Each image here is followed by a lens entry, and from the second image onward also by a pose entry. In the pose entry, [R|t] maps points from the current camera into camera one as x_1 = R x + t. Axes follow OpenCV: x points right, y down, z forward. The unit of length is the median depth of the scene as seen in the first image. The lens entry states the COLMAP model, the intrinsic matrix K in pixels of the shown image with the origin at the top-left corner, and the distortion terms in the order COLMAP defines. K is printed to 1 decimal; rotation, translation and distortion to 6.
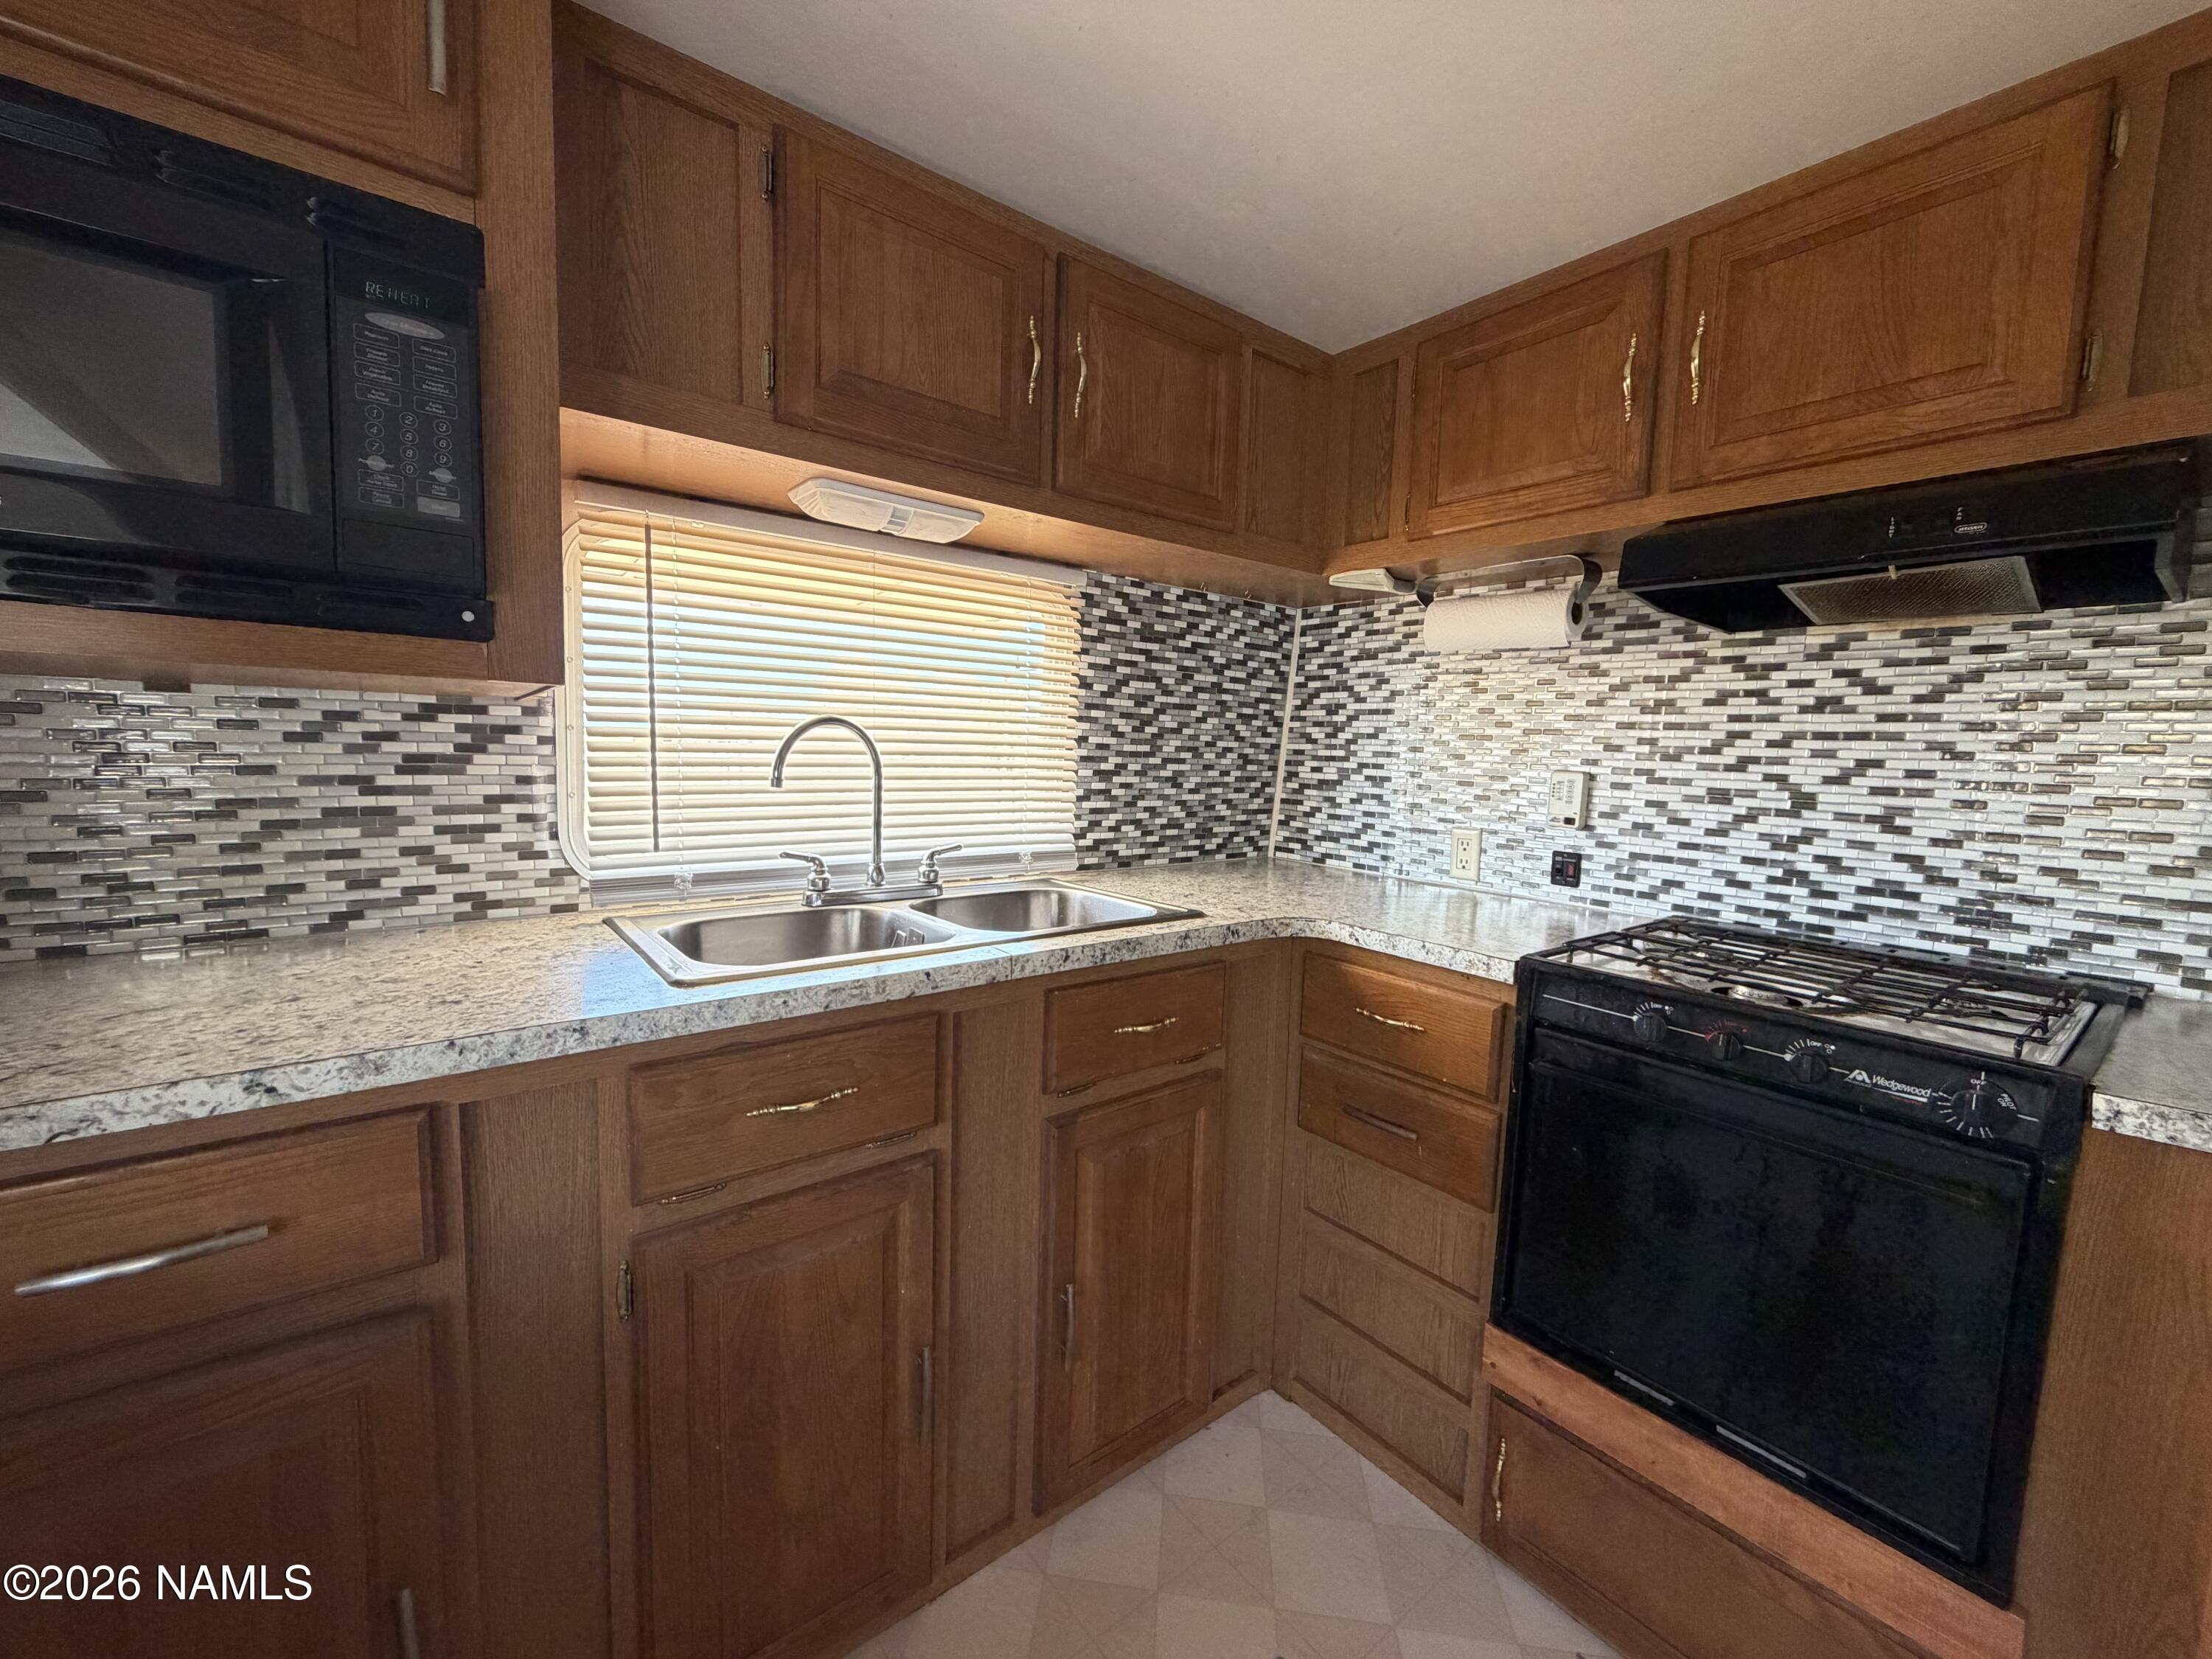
lens RADIAL K [[881.8, 0, 1097.7], [0, 881.8, 823.4], [0, 0, 1]] dist [-0.000797, 0.000219]
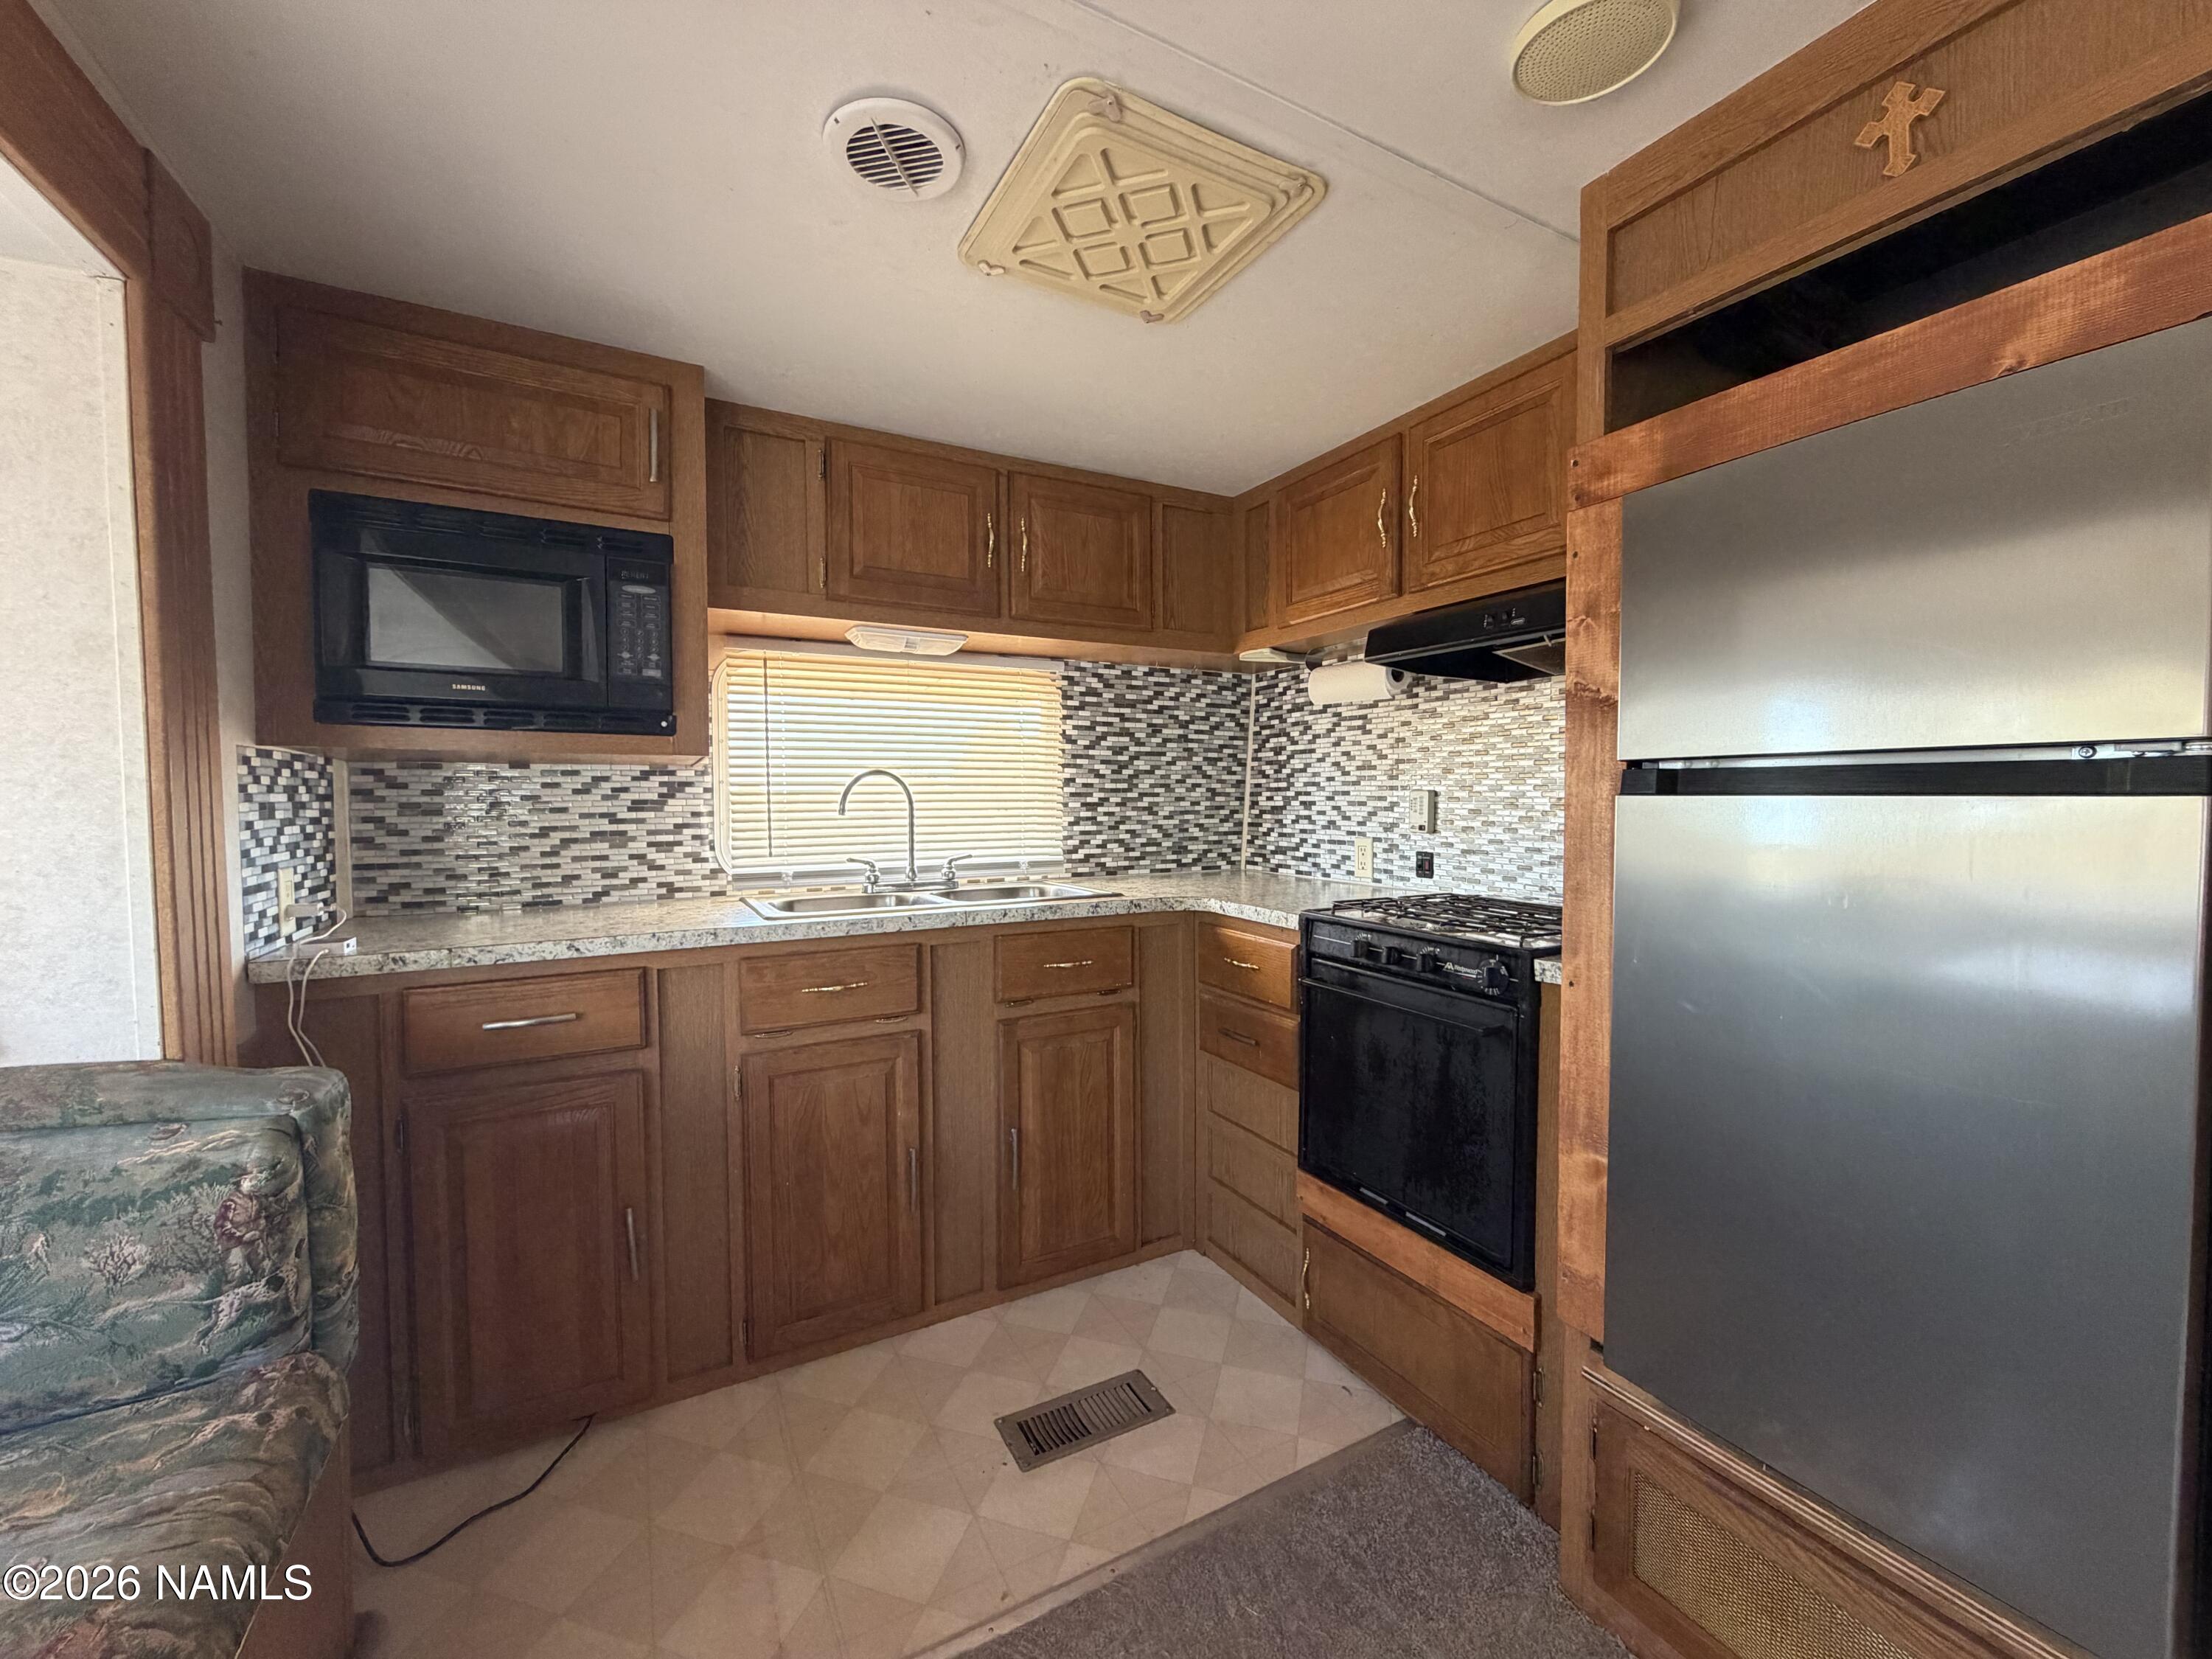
lens RADIAL K [[881.8, 0, 1097.7], [0, 881.8, 823.4], [0, 0, 1]] dist [-0.000797, 0.000219]
pose [[0.985163, -0.028897, -0.169171, 0.365431], [0.018649, 0.997911, -0.061856, 0.082283], [0.170605, 0.057783, 0.983644, -0.490026]]
